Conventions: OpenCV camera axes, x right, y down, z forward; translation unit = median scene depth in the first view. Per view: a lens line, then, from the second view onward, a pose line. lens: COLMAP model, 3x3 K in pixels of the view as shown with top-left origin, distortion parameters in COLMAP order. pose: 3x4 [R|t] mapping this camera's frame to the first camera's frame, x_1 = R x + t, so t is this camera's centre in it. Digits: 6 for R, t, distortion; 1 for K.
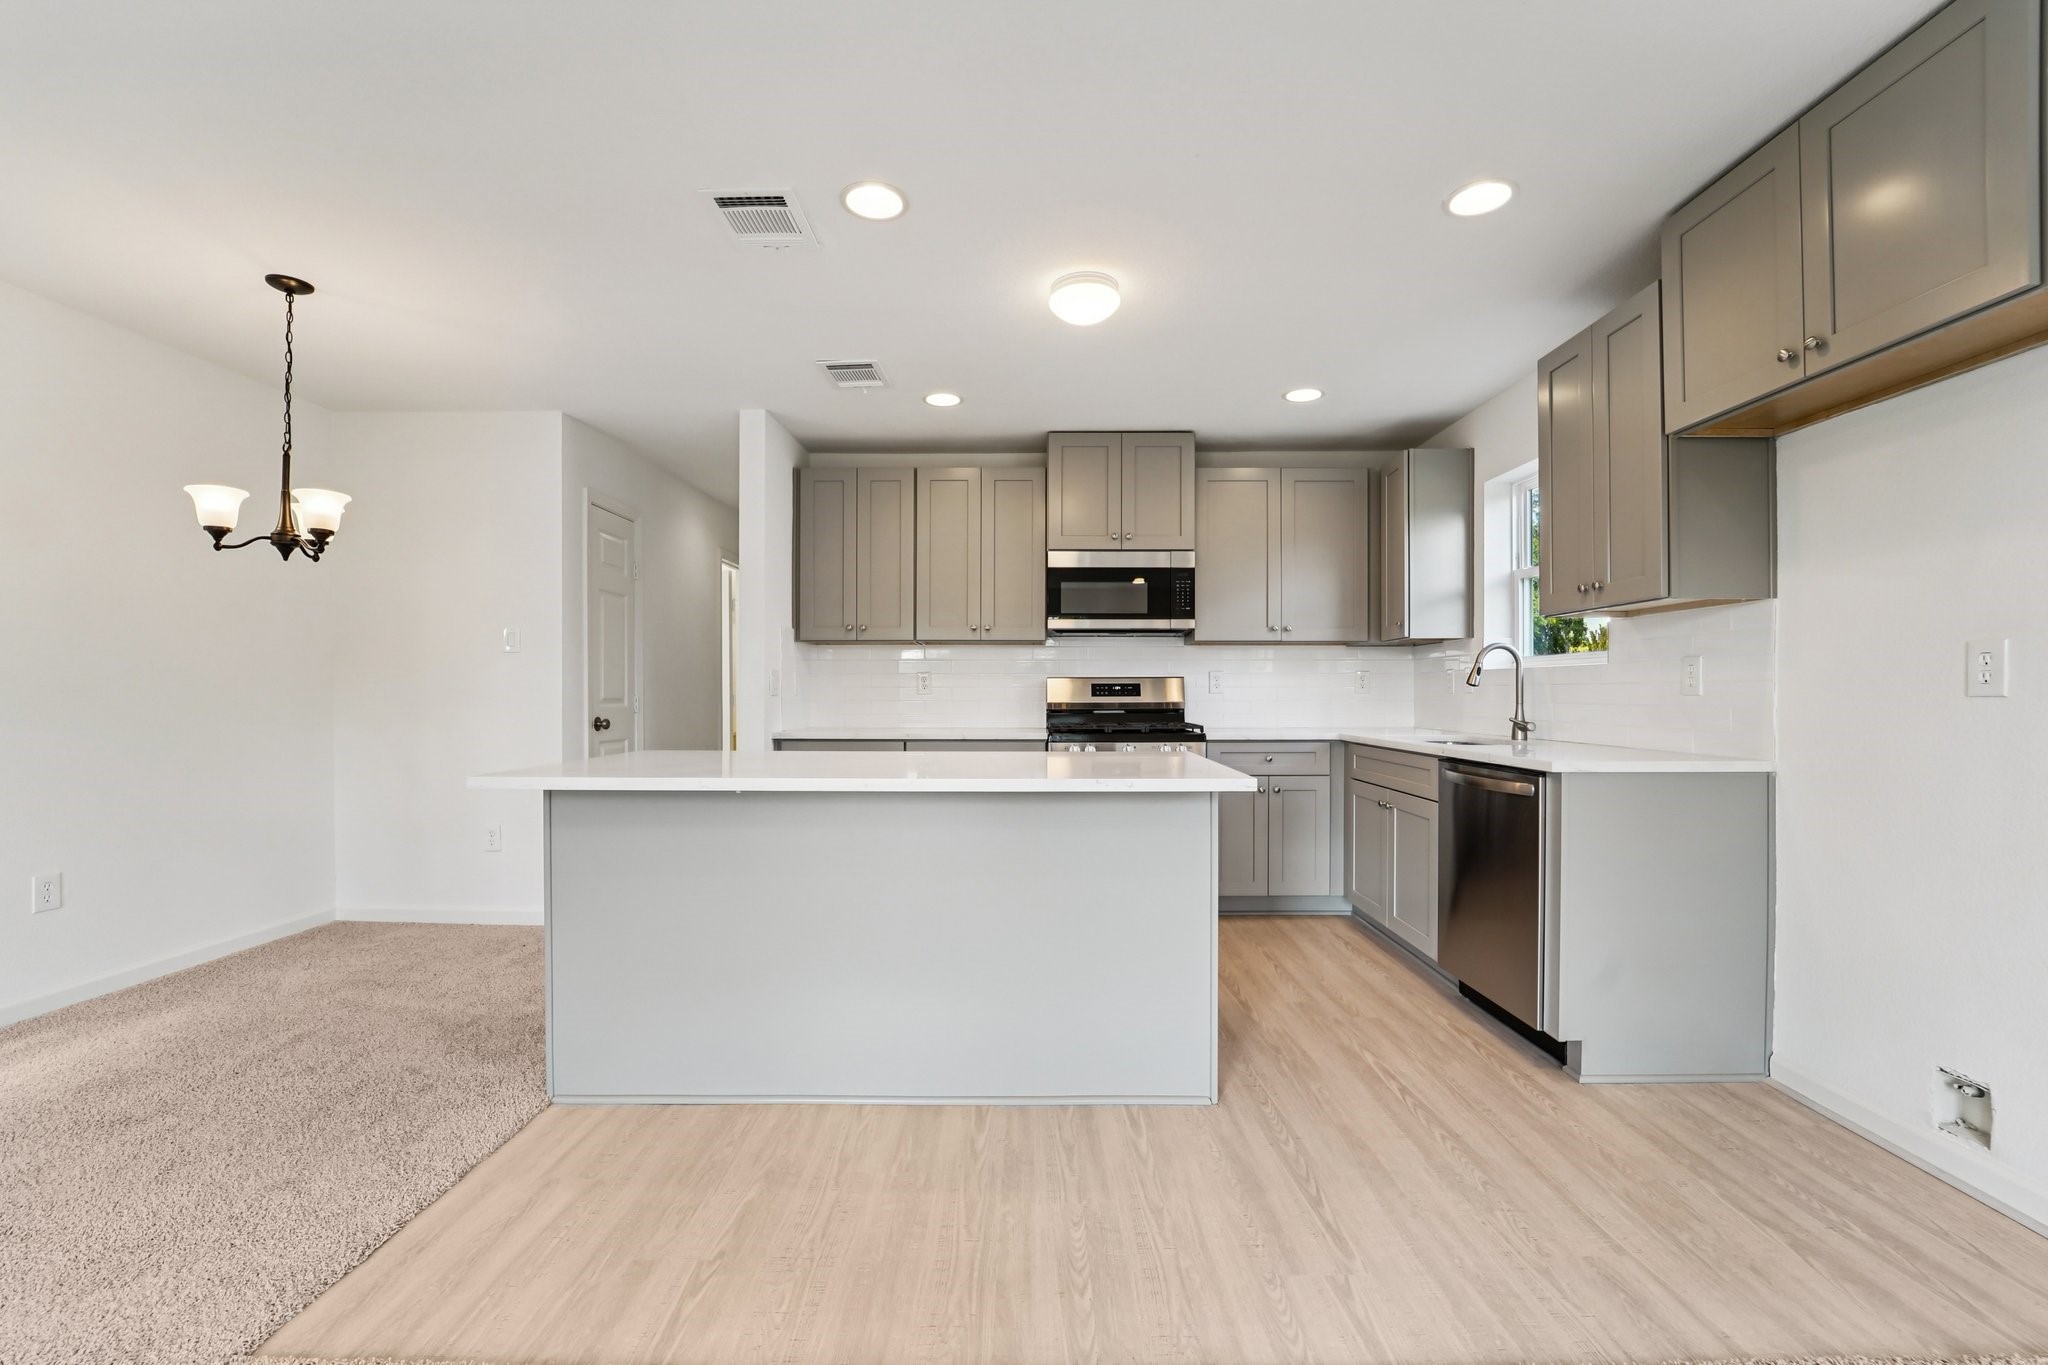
lens RADIAL K [[847.6, 0, 1028.7], [0, 847.6, 691.1], [0, 0, 1]] dist [-0.019782, 0.001884]
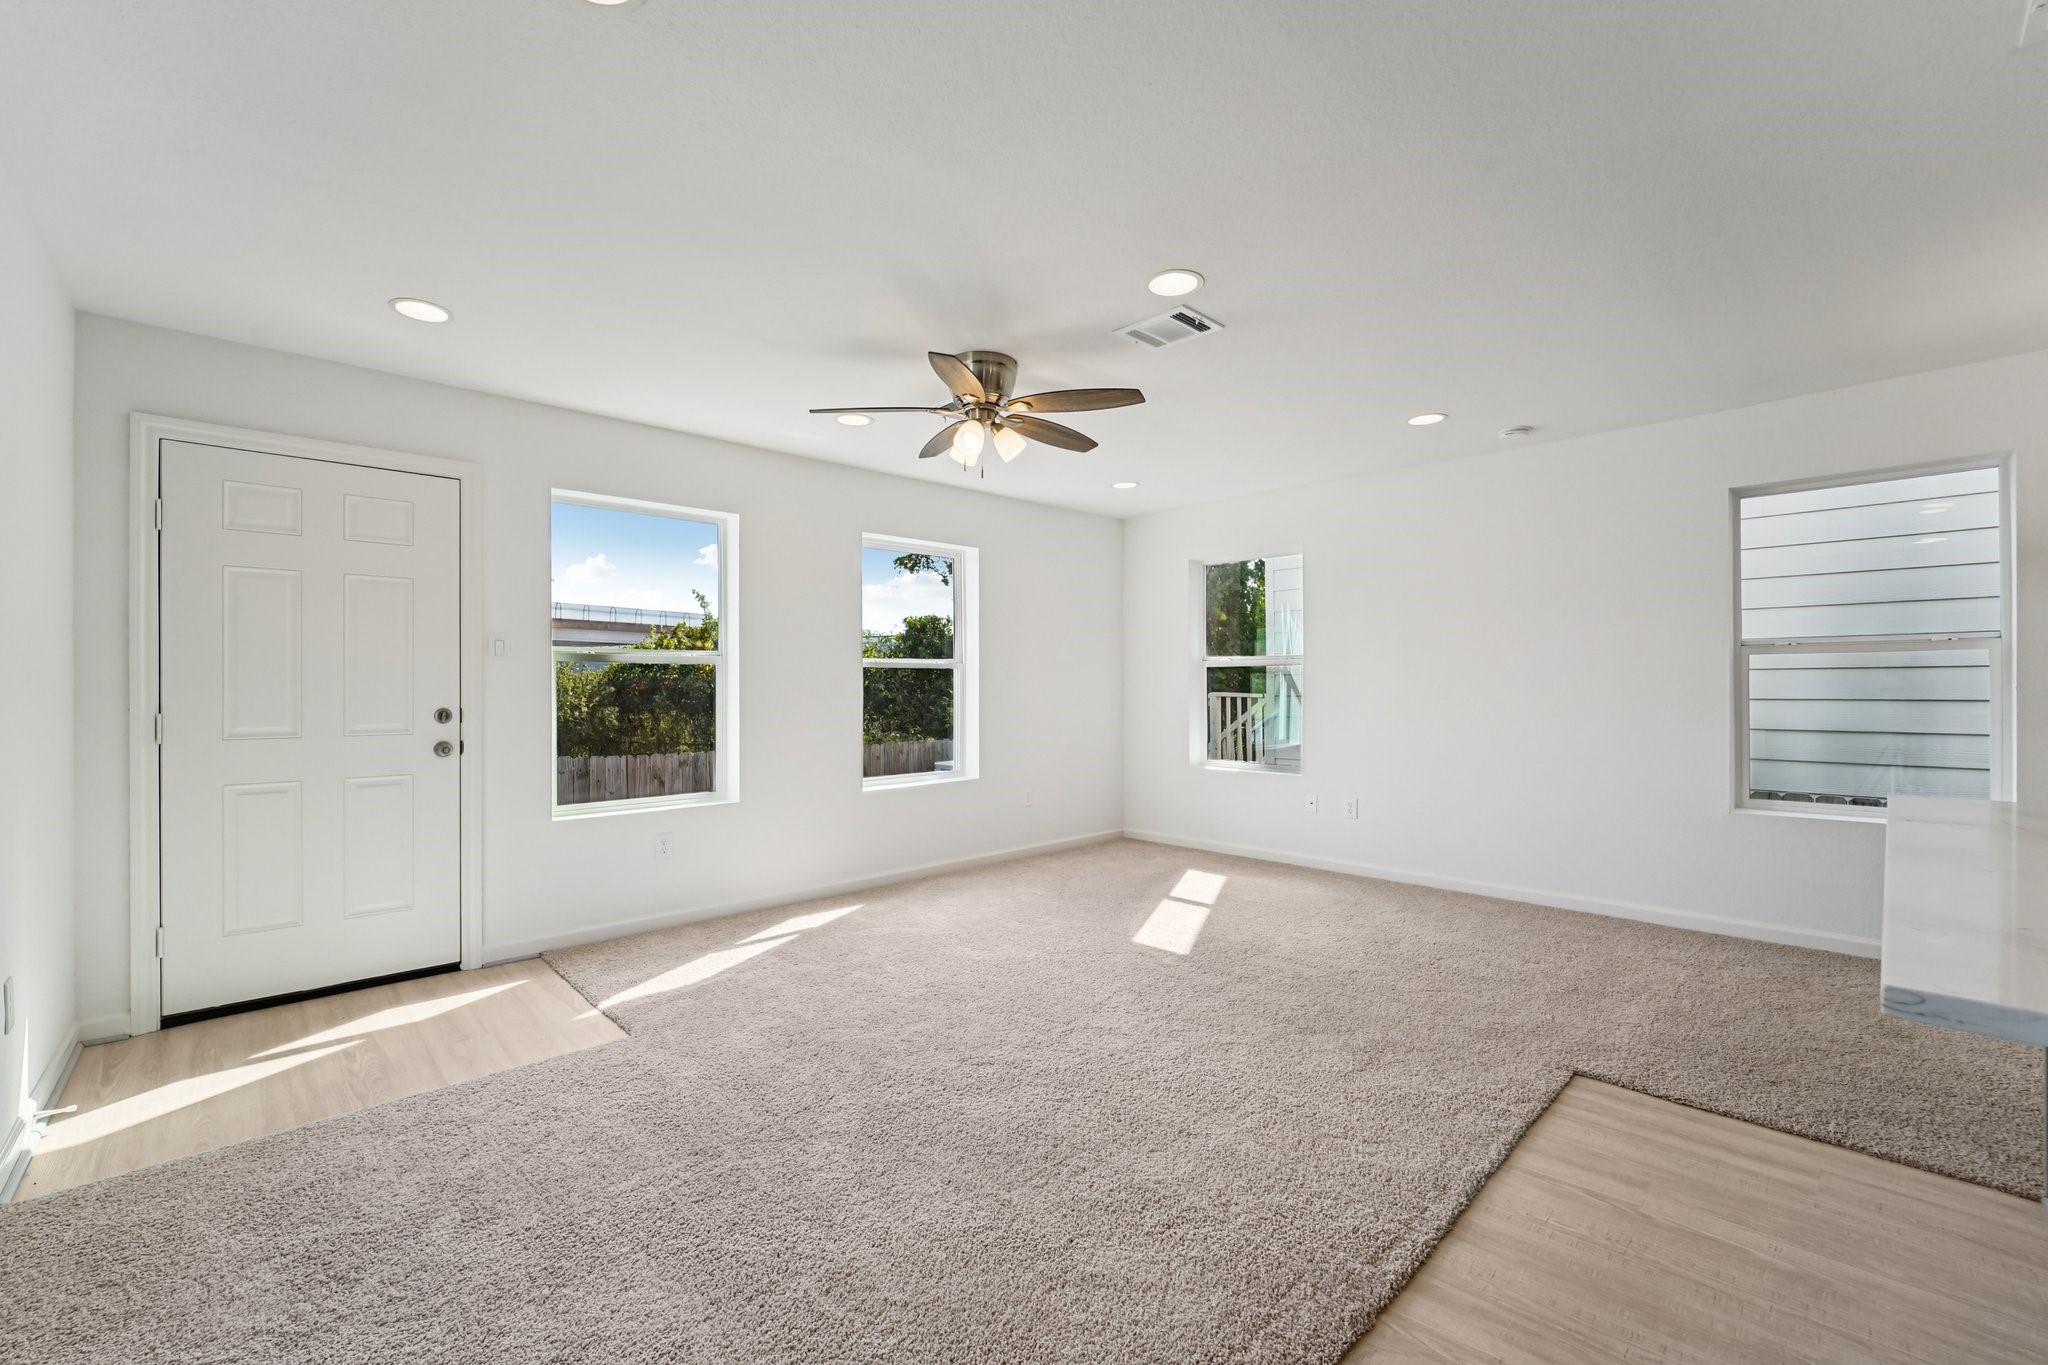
lens RADIAL K [[847.6, 0, 1020.2], [0, 847.6, 685.1], [0, 0, 1]] dist [-0.019782, 0.001884]
pose [[-0.722334, 0.002886, -0.691539, 0.449302], [0.008241, 0.999956, -0.004435, -0.018710], [0.691496, -0.008903, -0.722326, 0.549233]]
